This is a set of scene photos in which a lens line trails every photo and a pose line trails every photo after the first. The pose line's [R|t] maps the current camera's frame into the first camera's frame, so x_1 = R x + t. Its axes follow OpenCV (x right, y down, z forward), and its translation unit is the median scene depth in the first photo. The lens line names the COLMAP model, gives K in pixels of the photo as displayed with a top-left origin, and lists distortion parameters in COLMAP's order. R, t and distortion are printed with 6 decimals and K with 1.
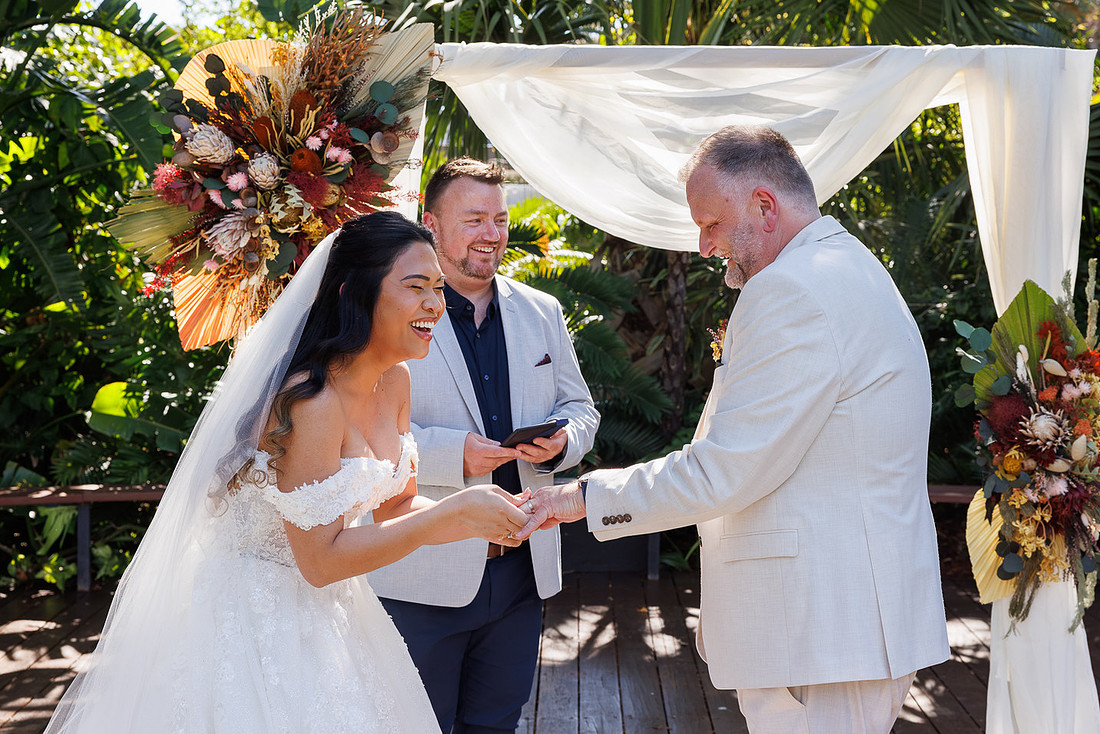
lens RADIAL K [[1758.1, 0, 594.1], [0, 1758.1, 386.4], [0, 0, 1]] dist [0.038573, -0.022049]
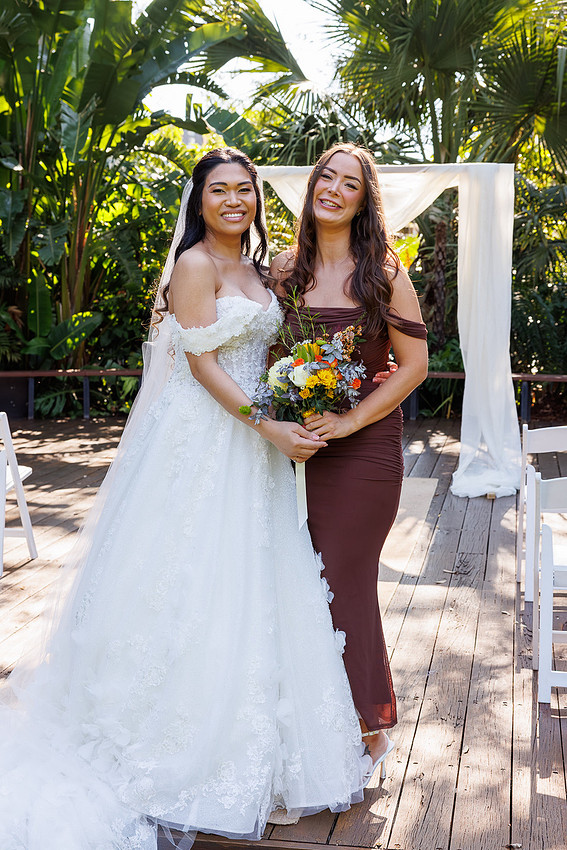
lens RADIAL K [[1358.5, 0, 261.9], [0, 1358.5, 409.1], [0, 0, 1]] dist [0.038573, -0.022049]
pose [[0.979224, 0.017610, -0.202014, 0.343020], [-0.015315, 0.999799, 0.012917, 0.152350], [0.202201, -0.009555, 0.979297, -1.066484]]
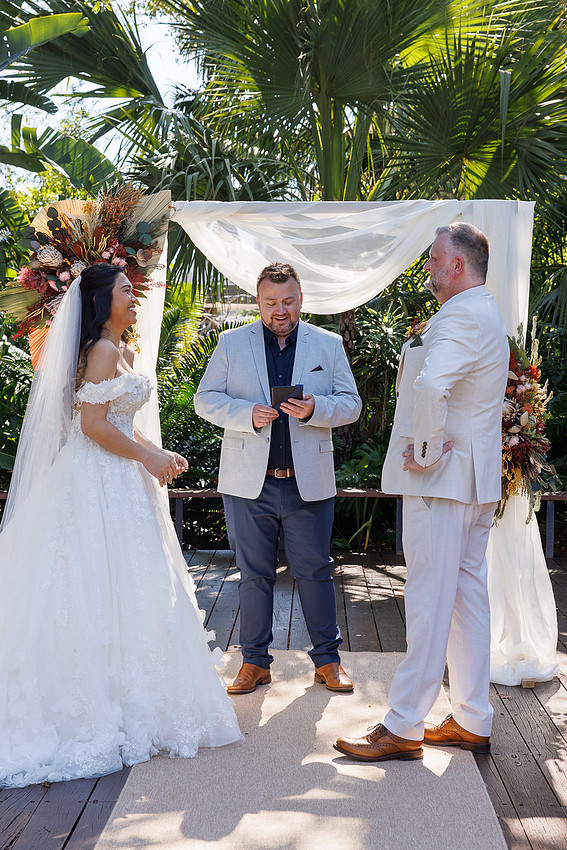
lens RADIAL K [[1449.8, 0, 287.4], [0, 1449.8, 422.4], [0, 0, 1]] dist [0.116850, 0.061153]
pose [[0.999547, -0.004516, -0.029741, 0.074431], [0.003341, 0.999216, -0.039437, 0.096174], [0.029896, 0.039320, 0.998779, -0.503162]]
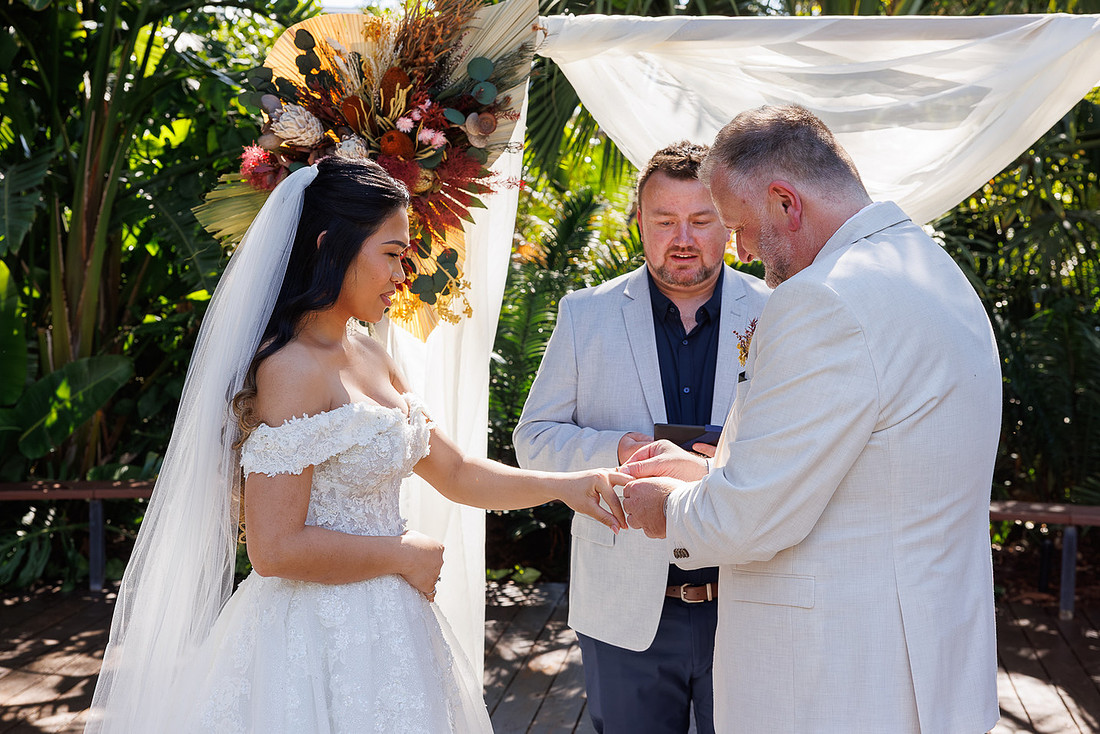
lens RADIAL K [[1827.3, 0, 517.5], [0, 1827.3, 369.7], [0, 0, 1]] dist [0.027187, -0.016422]
pose [[0.987639, 0.022499, -0.155120, 0.050041], [-0.023504, 0.999713, -0.004650, -0.006282], [0.154970, 0.008238, 0.987885, 0.060124]]
